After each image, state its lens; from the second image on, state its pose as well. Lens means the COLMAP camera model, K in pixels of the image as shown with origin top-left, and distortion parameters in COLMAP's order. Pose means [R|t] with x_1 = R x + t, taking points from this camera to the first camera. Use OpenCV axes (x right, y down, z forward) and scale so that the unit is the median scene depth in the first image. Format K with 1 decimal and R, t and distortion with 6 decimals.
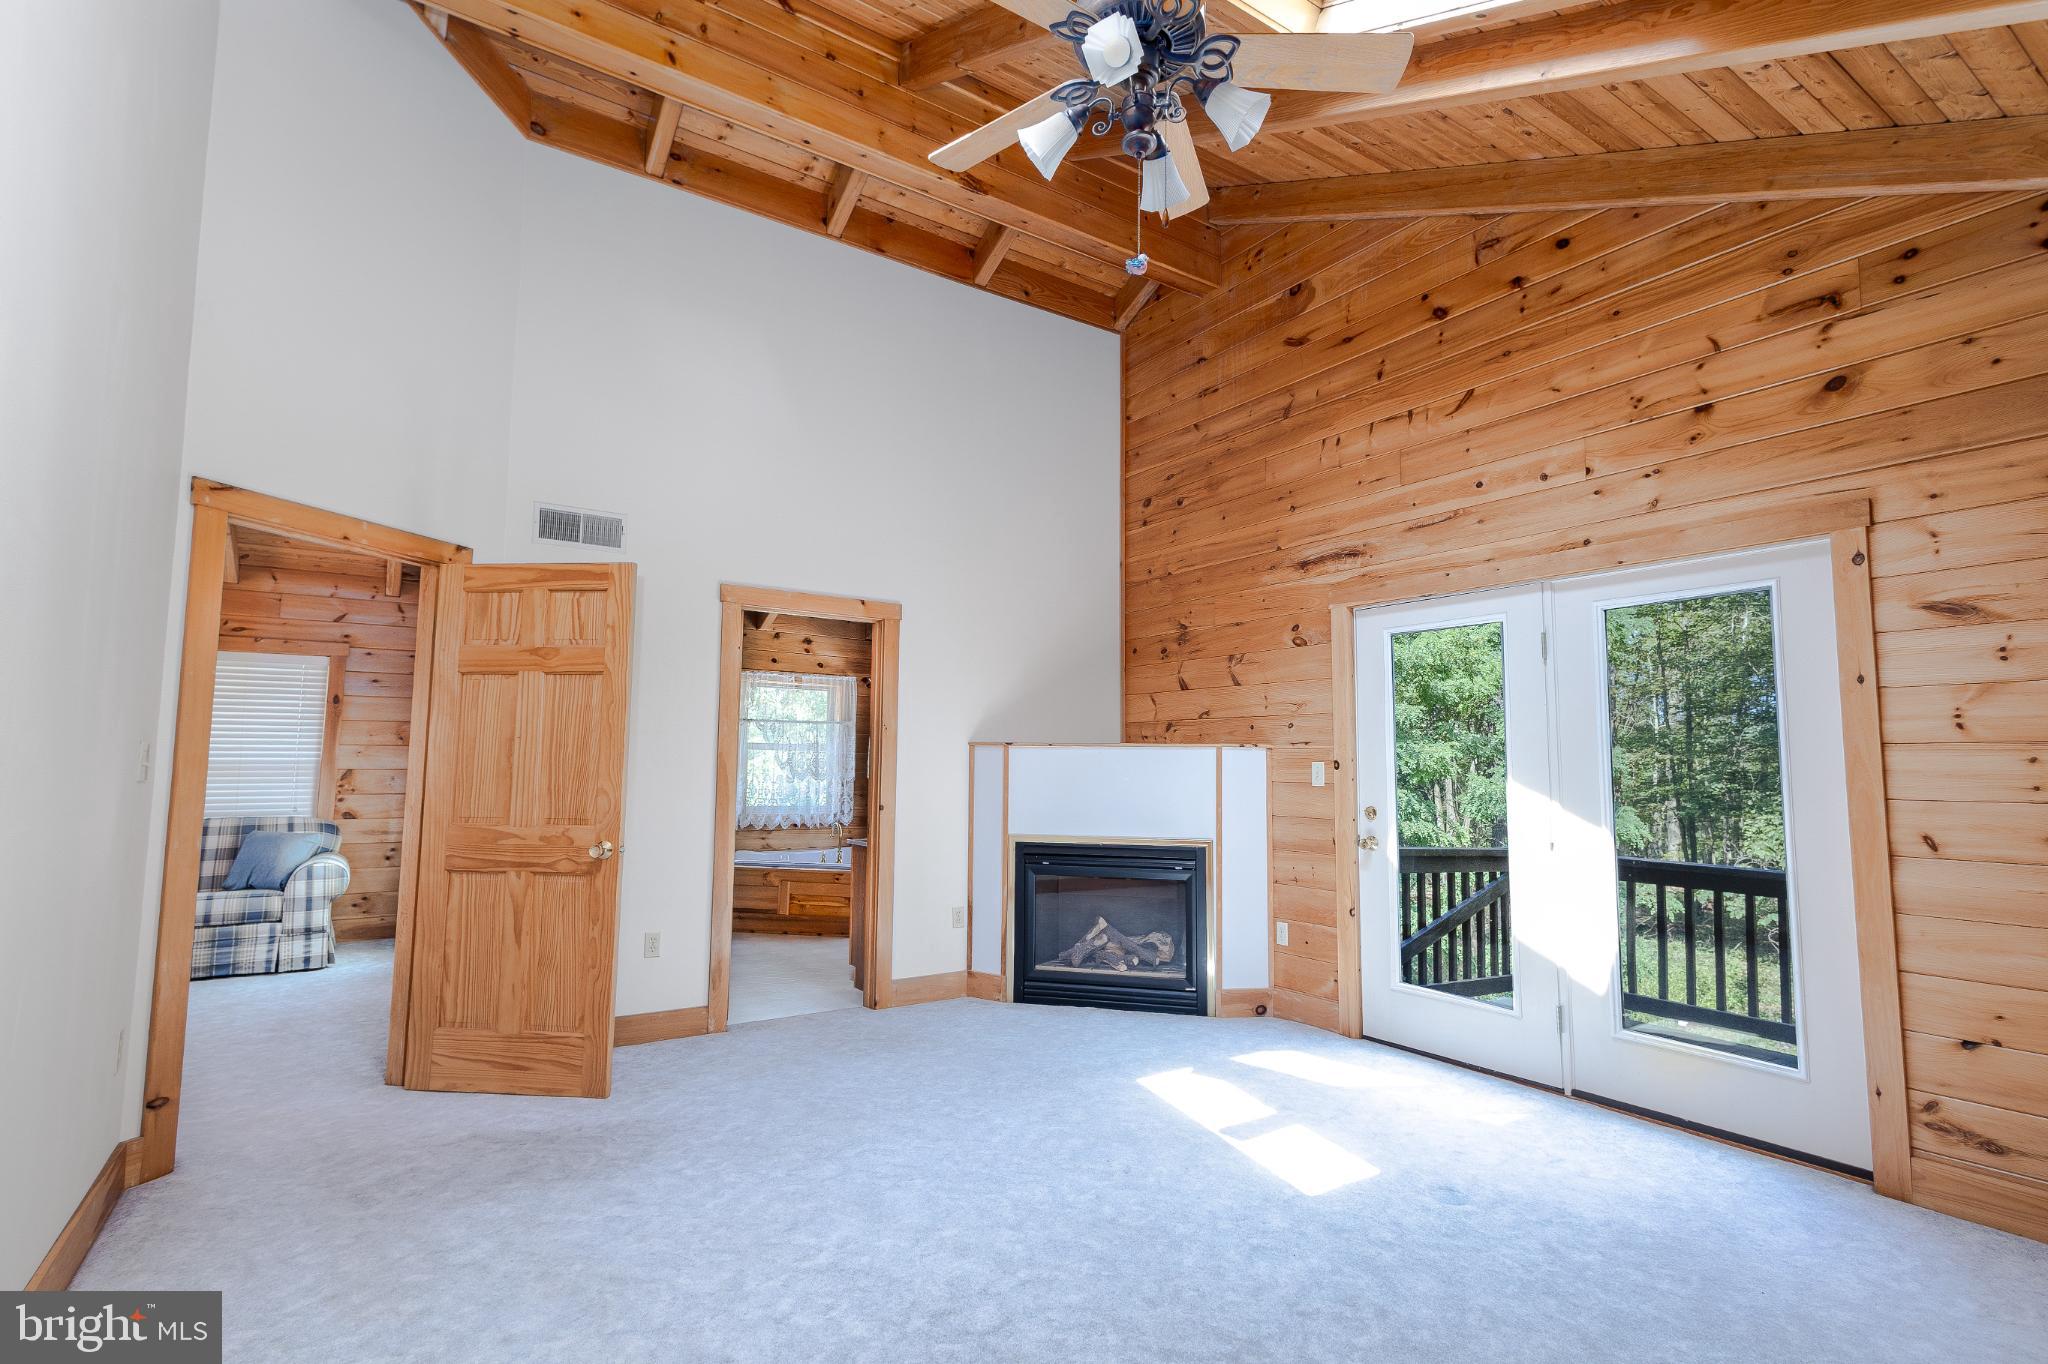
lens RADIAL K [[987.7, 0, 985.1], [0, 987.7, 676.7], [0, 0, 1]] dist [0.015789, -0.000024]
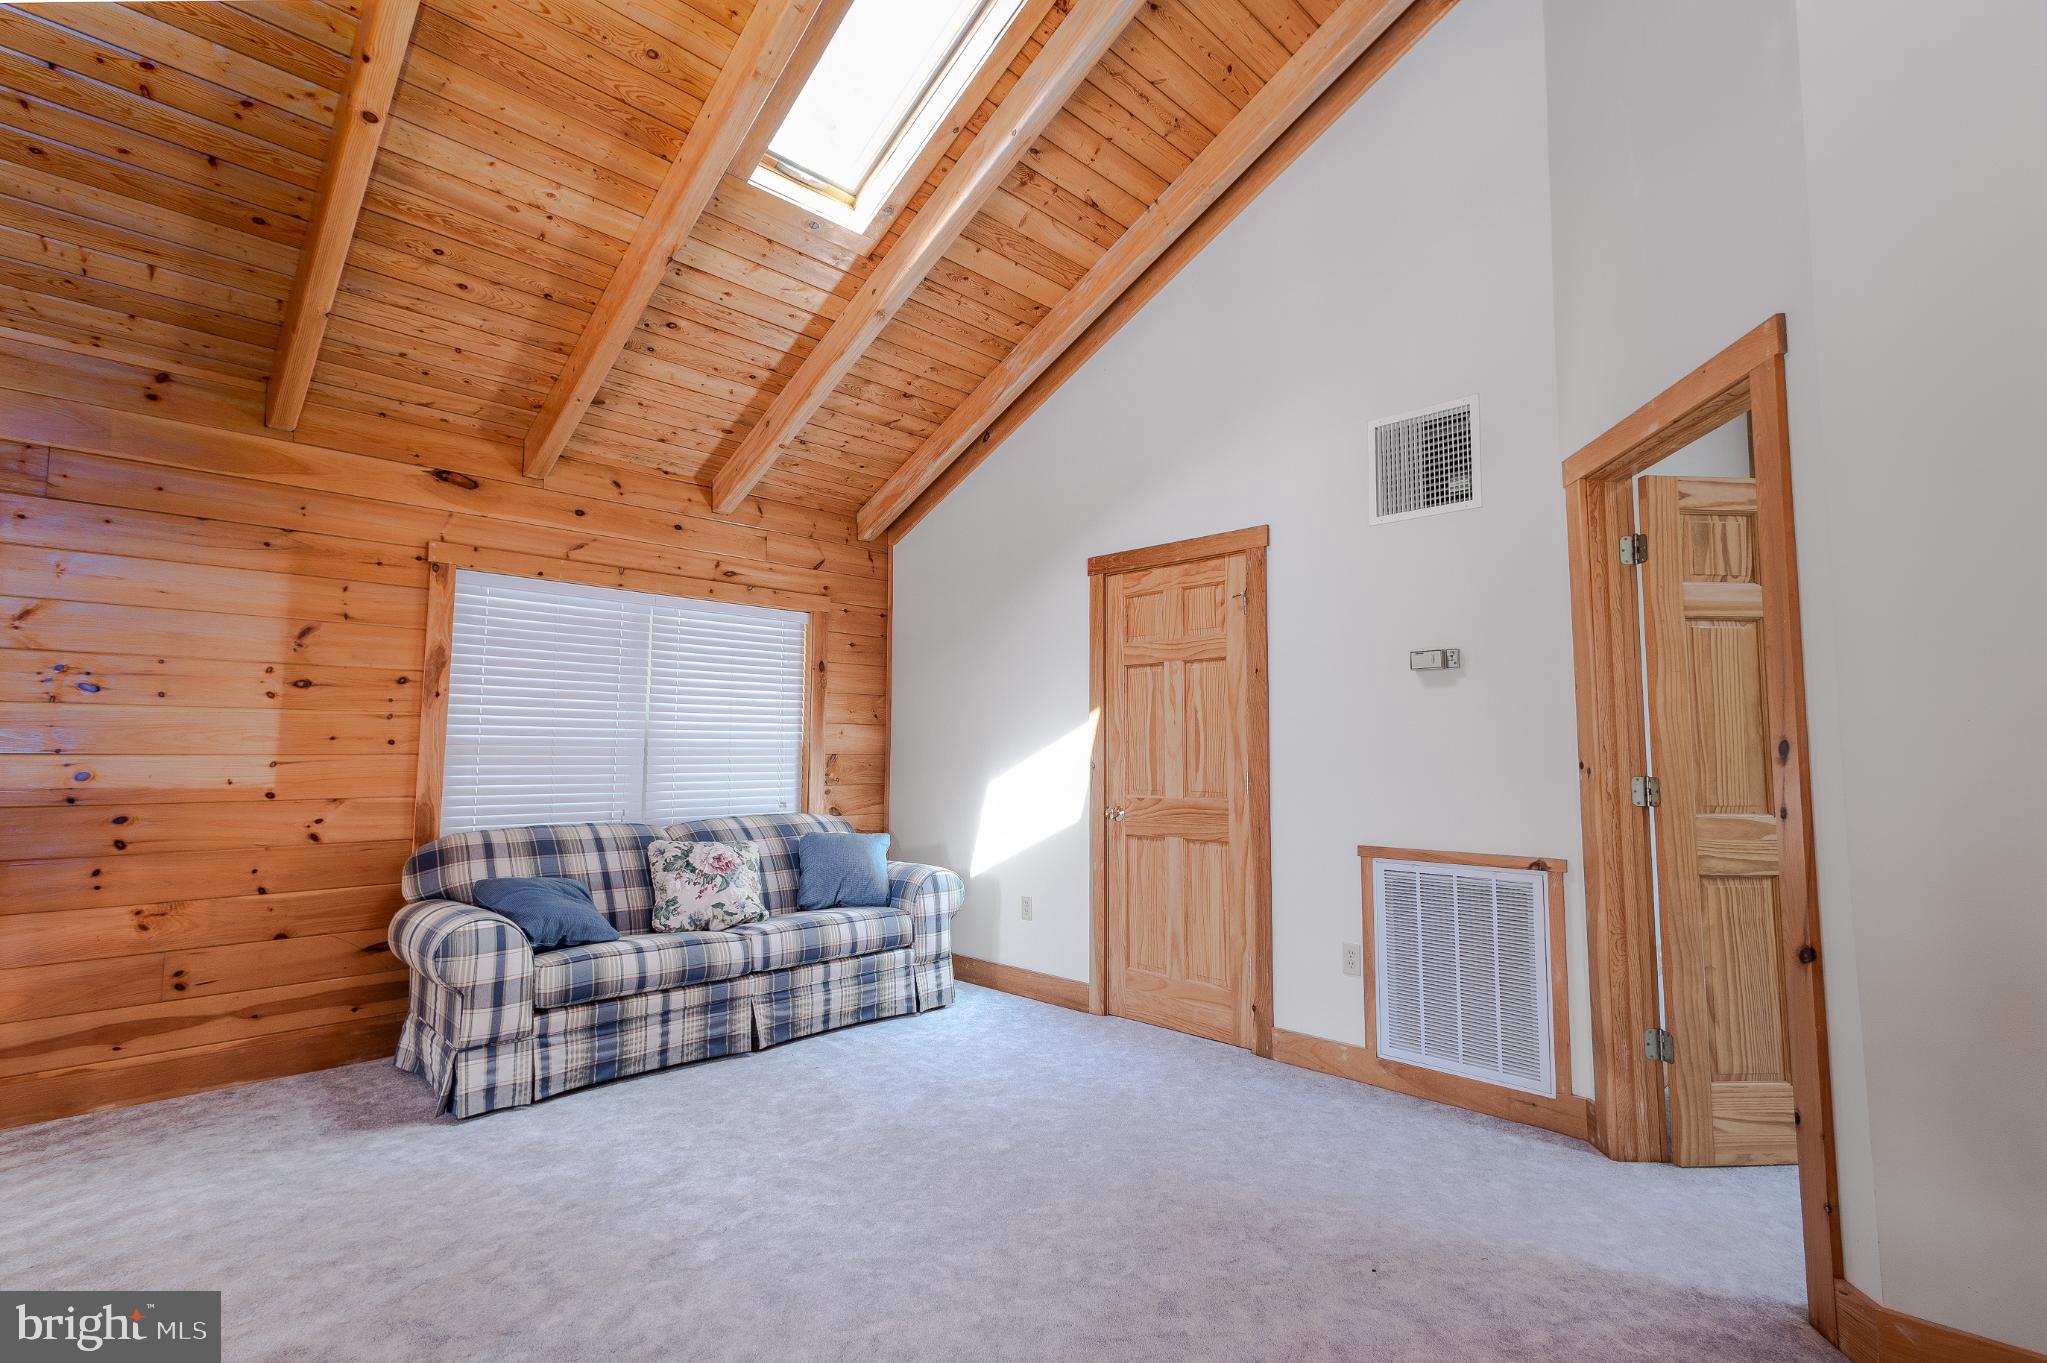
lens RADIAL K [[965.9, 0, 1029.7], [0, 965.9, 677.0], [0, 0, 1]] dist [0.010498, -0.000339]
pose [[0.978042, 0.012764, 0.208019, -1.142465], [-0.014385, 0.999877, 0.006282, 0.042598], [-0.207913, -0.009136, 0.978105, 0.359400]]
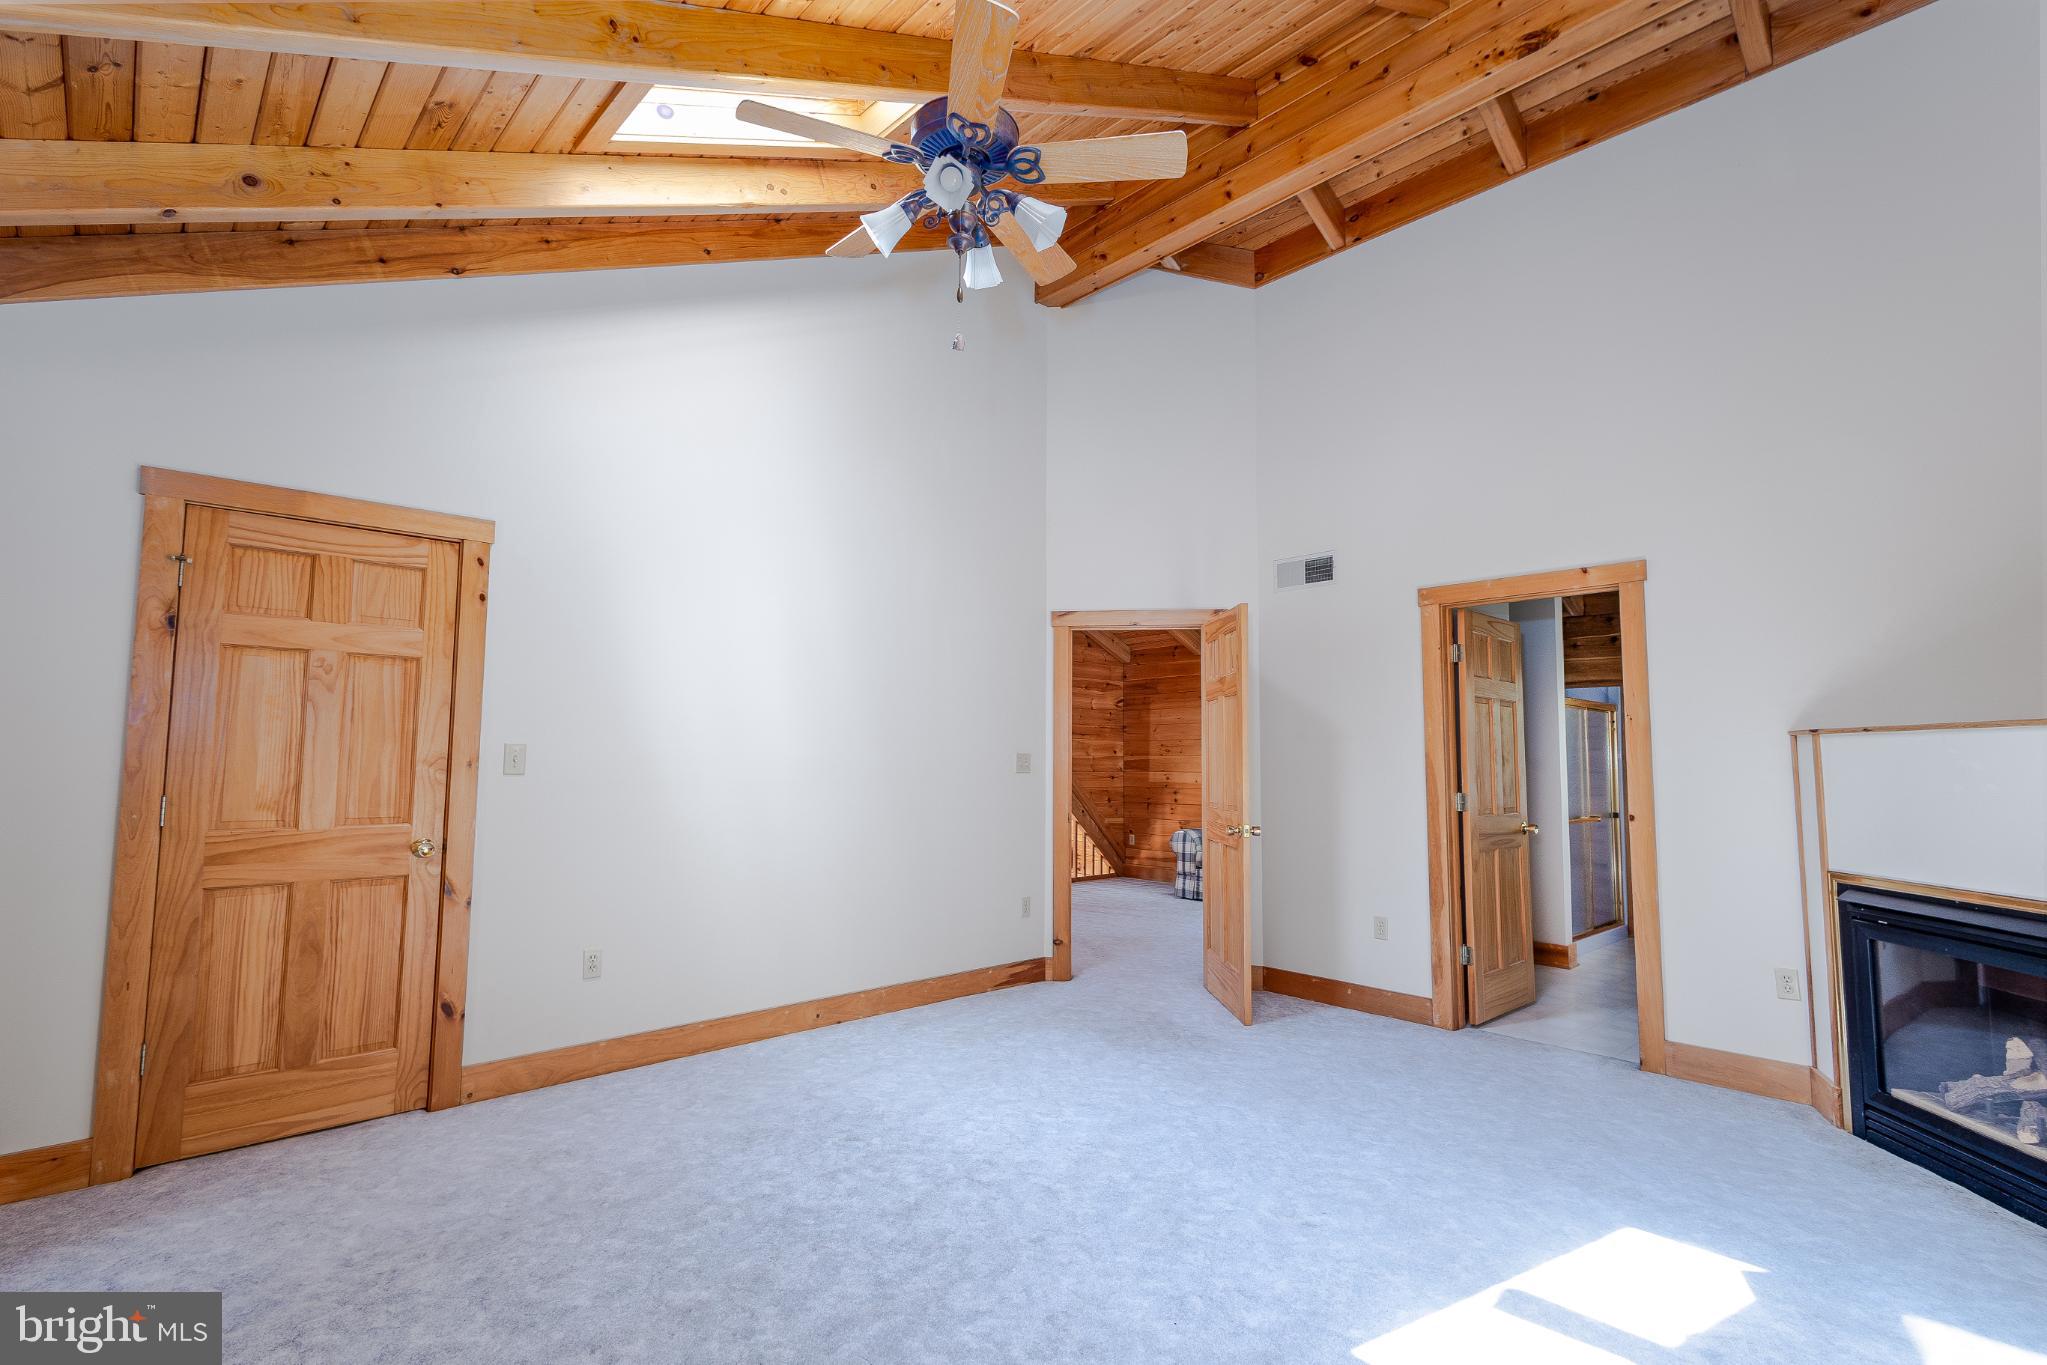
lens RADIAL K [[947.6, 0, 1023.5], [0, 947.6, 682.5], [0, 0, 1]] dist [0.010675, -0.000318]
pose [[0.165886, -0.093523, -0.981700, 0.767679], [0.082499, 0.993319, -0.080689, 0.059282], [0.982688, -0.067604, 0.172493, 0.513396]]
